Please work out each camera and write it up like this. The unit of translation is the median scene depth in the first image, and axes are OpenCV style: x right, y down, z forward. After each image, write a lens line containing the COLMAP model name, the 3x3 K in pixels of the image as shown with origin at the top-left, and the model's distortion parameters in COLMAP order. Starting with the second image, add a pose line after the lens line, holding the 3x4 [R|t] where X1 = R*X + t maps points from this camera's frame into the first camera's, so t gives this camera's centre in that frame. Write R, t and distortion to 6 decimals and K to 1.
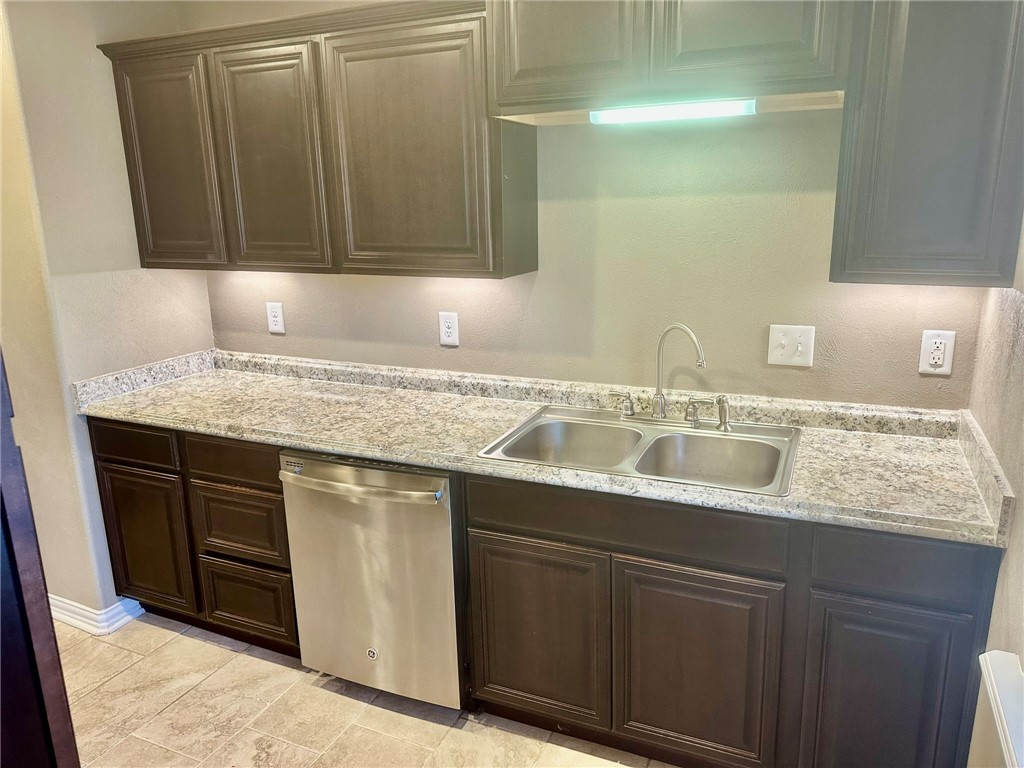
lens RADIAL K [[732.3, 0, 518.0], [0, 732.3, 386.5], [0, 0, 1]] dist [0.054299, -0.012512]
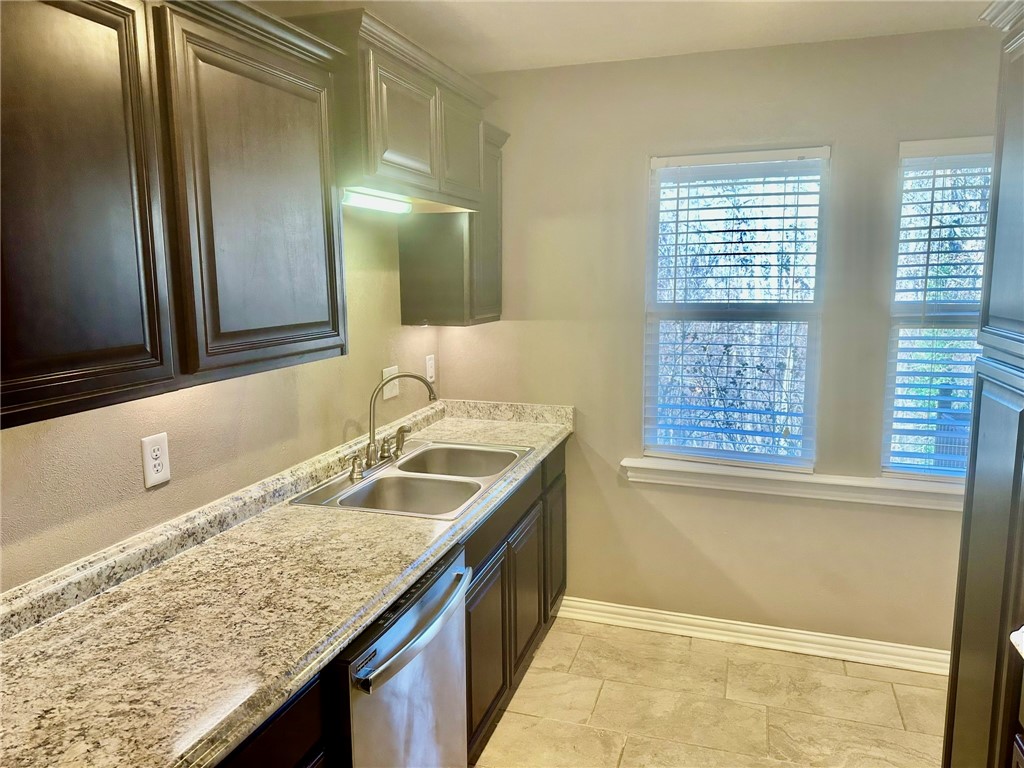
lens RADIAL K [[732.3, 0, 523.8], [0, 732.3, 376.6], [0, 0, 1]] dist [0.054299, -0.012512]
pose [[-0.126027, -0.121367, 0.984575, -0.820039], [0.255338, 0.955080, 0.150415, -0.173780], [-0.958603, 0.270356, -0.089376, 0.752898]]
